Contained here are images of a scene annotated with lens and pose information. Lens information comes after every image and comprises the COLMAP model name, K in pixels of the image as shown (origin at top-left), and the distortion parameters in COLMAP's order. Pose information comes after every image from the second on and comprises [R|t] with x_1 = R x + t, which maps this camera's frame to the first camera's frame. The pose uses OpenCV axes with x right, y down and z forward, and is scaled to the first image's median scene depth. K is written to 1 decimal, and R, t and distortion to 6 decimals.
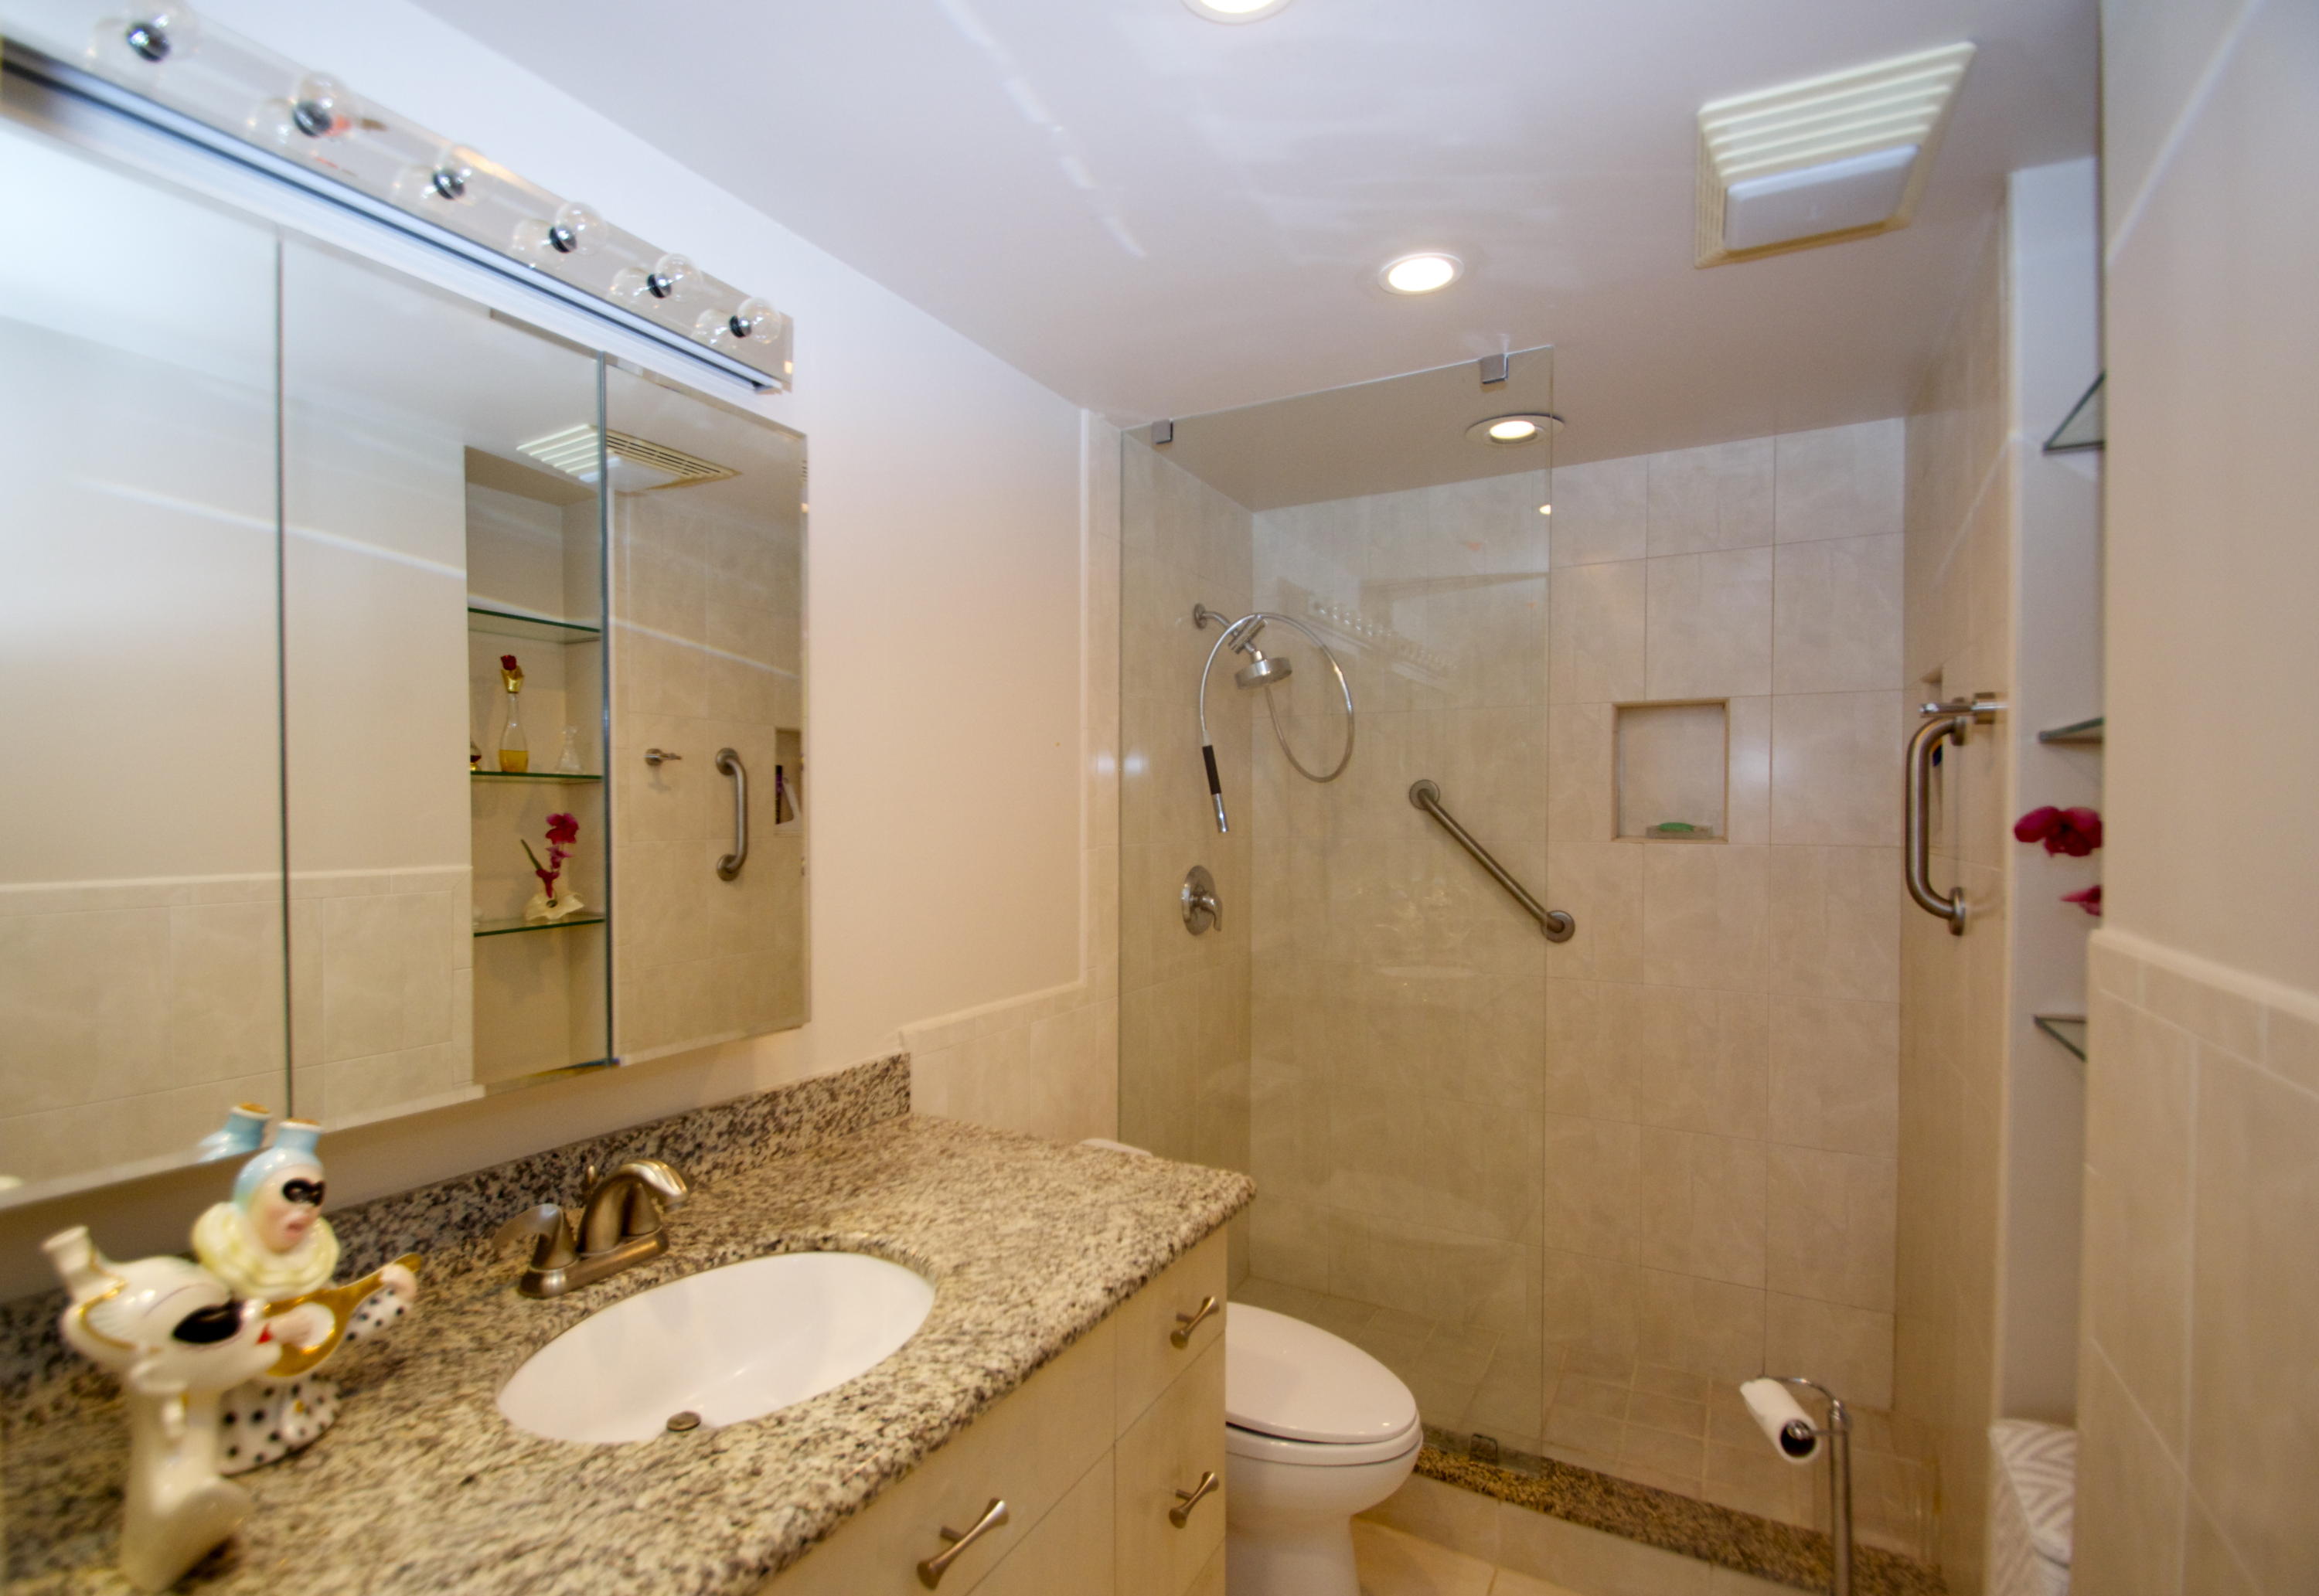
lens RADIAL K [[1107.6, 0, 1089.0], [0, 1107.6, 808.2], [0, 0, 1]] dist [0.041583, -0.030351]
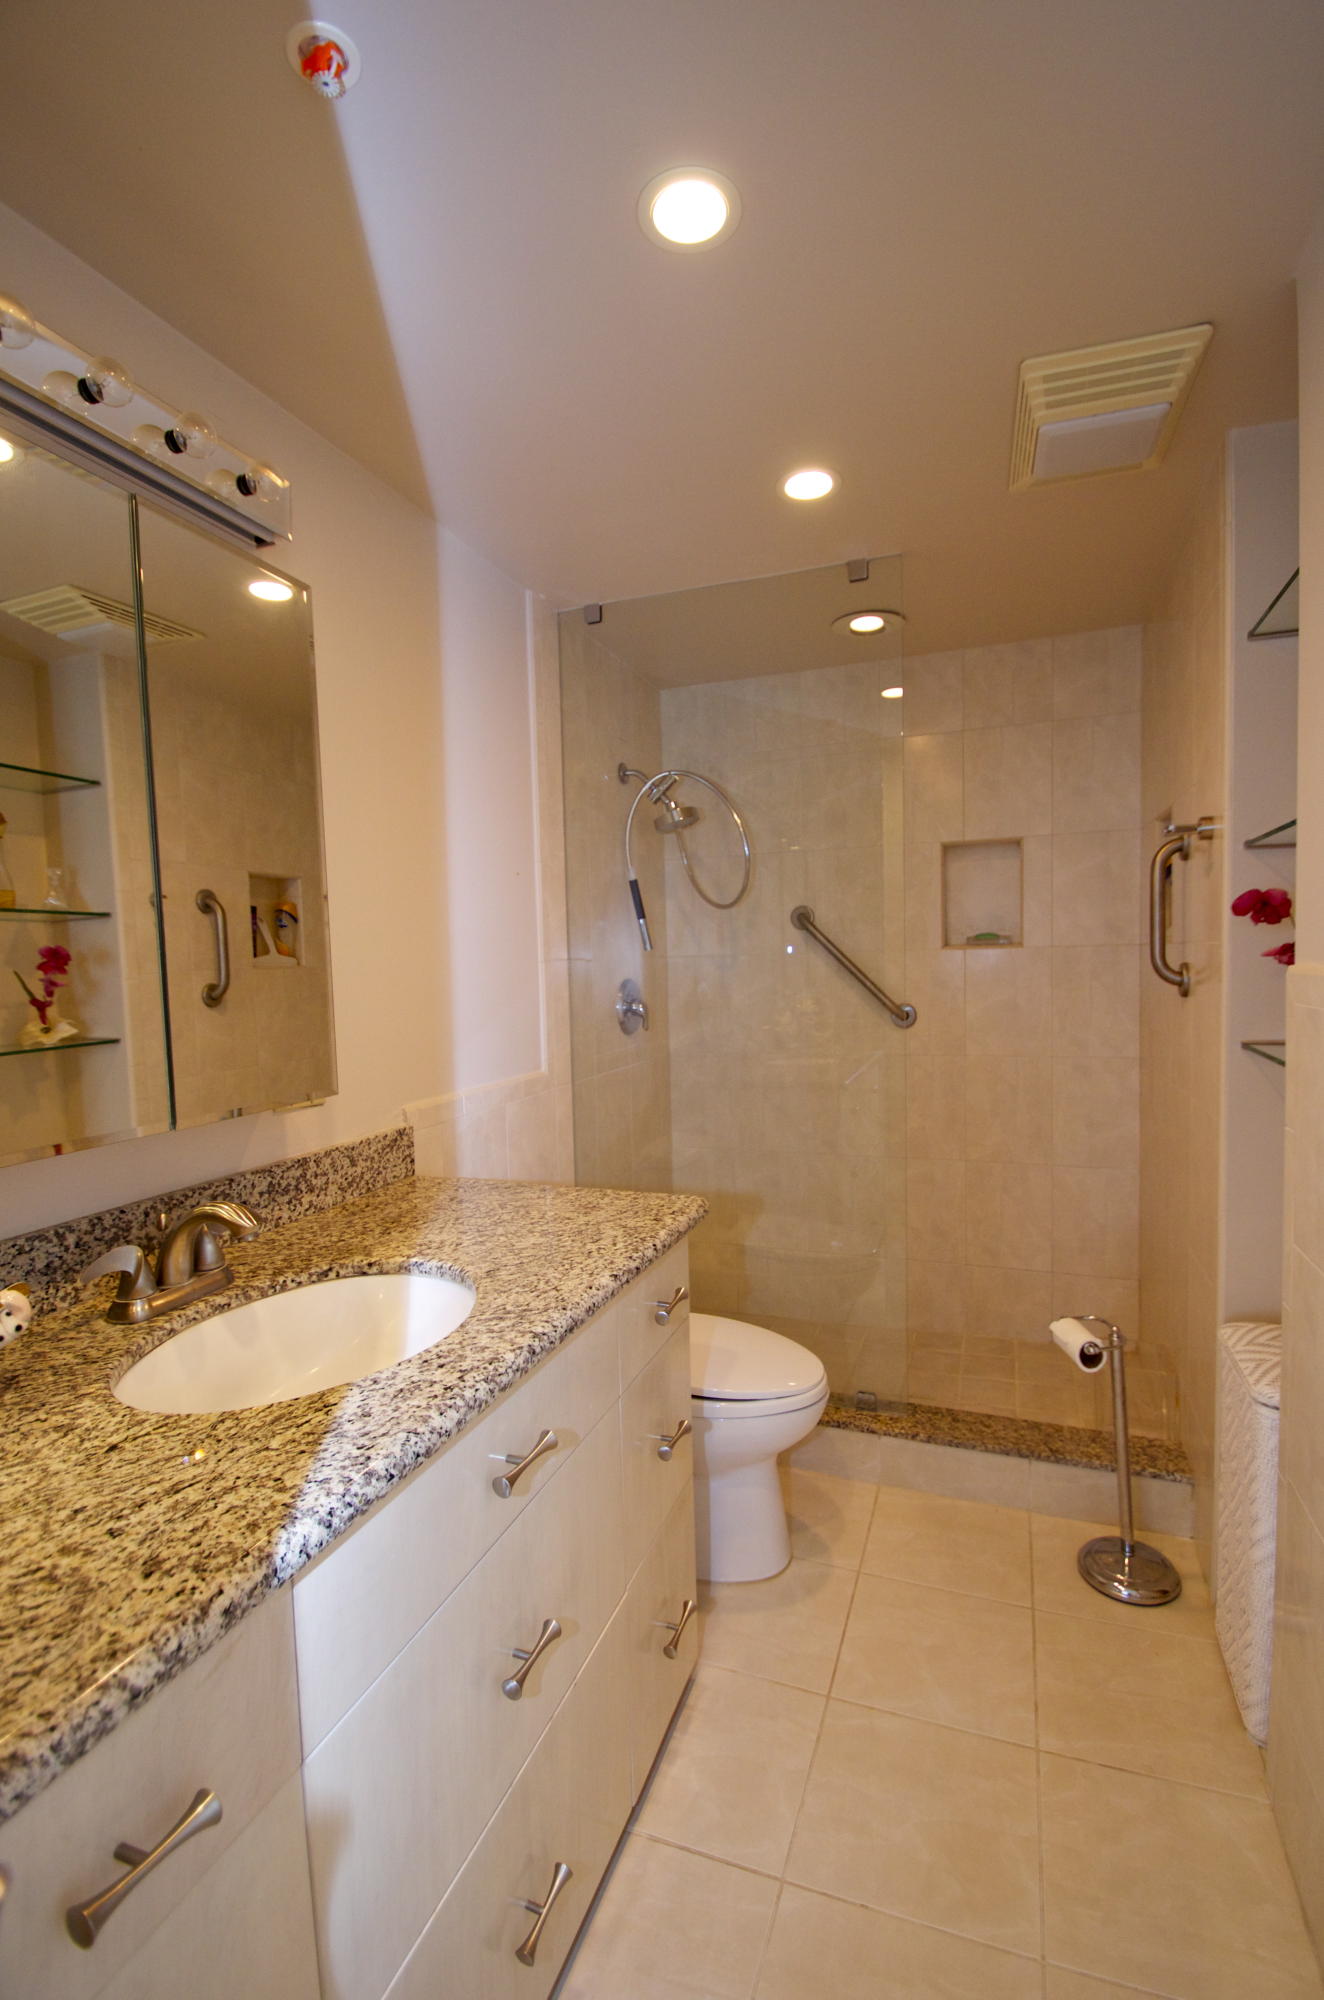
lens RADIAL K [[929.1, 0, 668.1], [0, 929.1, 1000.6], [0, 0, 1]] dist [0.022293, 0.000134]
pose [[0.983026, -0.034993, 0.180096, -0.077941], [0.027458, 0.998647, 0.044162, 0.056688], [-0.181397, -0.038467, 0.982657, -0.029030]]
